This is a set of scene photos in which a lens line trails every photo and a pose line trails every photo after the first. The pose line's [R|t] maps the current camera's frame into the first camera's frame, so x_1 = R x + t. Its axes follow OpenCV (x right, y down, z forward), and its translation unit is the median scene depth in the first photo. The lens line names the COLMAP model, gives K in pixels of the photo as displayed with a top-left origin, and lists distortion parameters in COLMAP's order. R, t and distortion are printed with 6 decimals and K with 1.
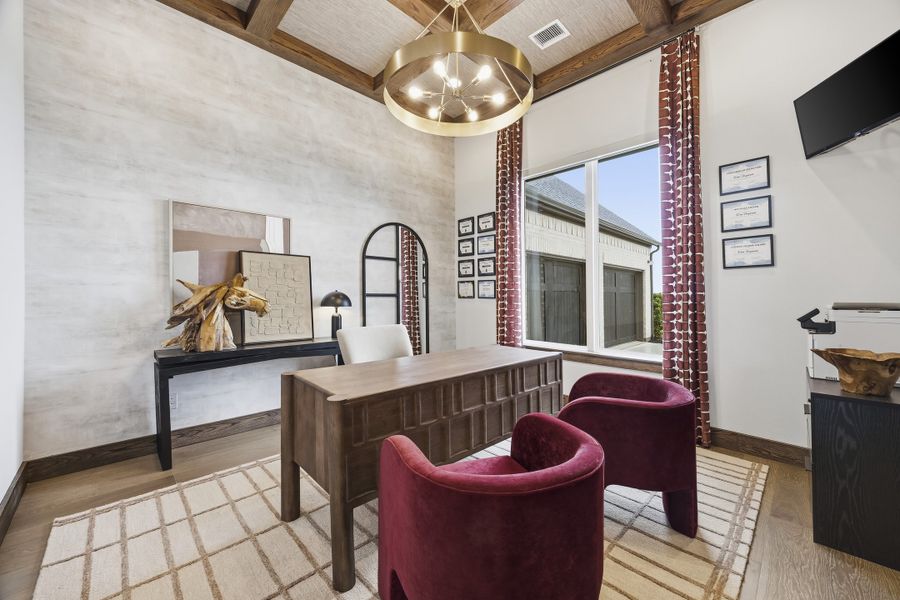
lens RADIAL K [[350.5, 0, 448.7], [0, 350.5, 299.6], [0, 0, 1]] dist [-0.000381, -0.000022]
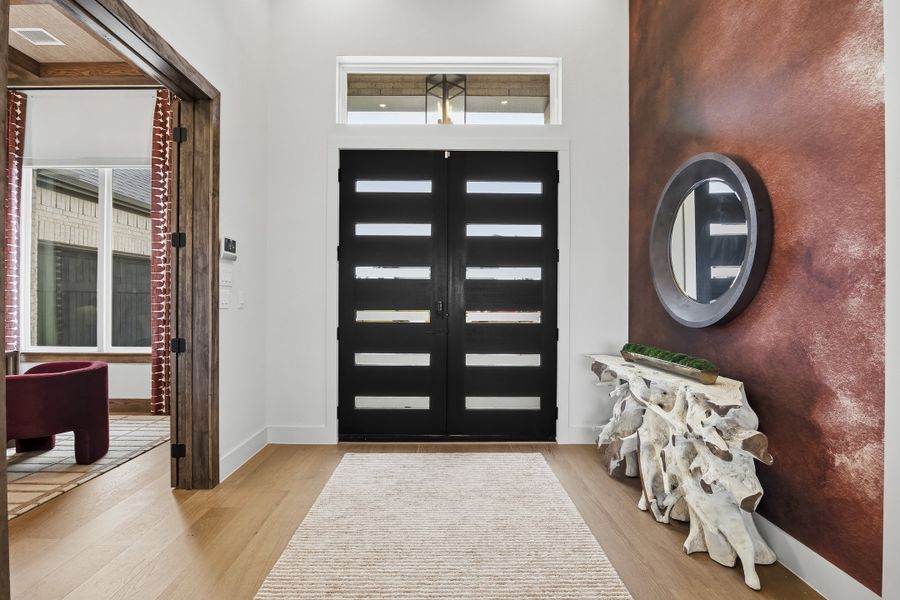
lens RADIAL K [[433.0, 0, 449.7], [0, 433.0, 297.0], [0, 0, 1]] dist [-0.004282, -0.001342]
pose [[0.707312, 0.006122, 0.706875, 0.276876], [0.001731, 0.999945, -0.010392, 0.003997], [-0.706899, 0.008574, 0.707262, -0.751566]]
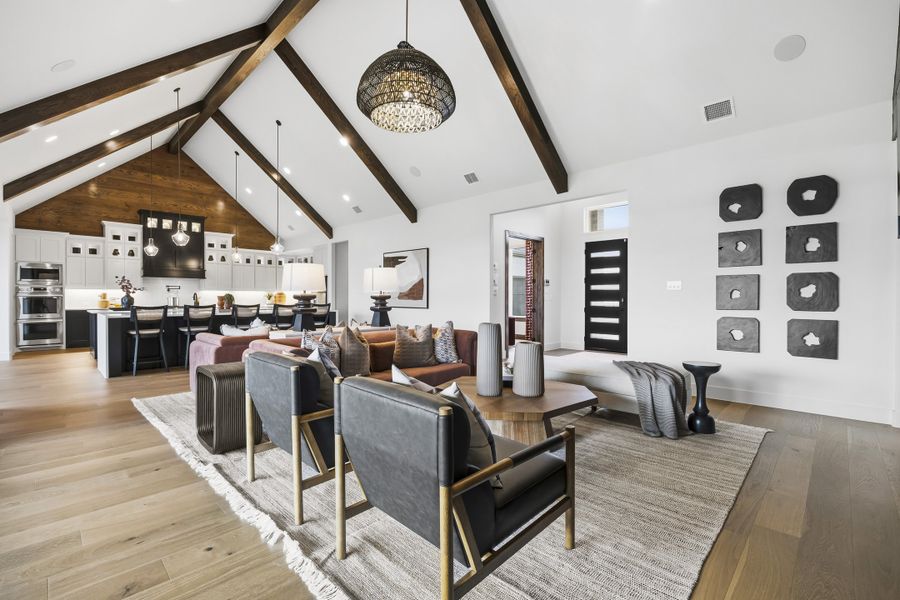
lens RADIAL K [[398.1, 0, 454.6], [0, 398.1, 298.9], [0, 0, 1]] dist [0.001853, -0.000406]
pose [[0.999691, -0.001071, 0.024823, -0.136847], [0.001064, 0.999999, 0.000291, 0.006256], [-0.024824, -0.000264, 0.999692, -2.599063]]
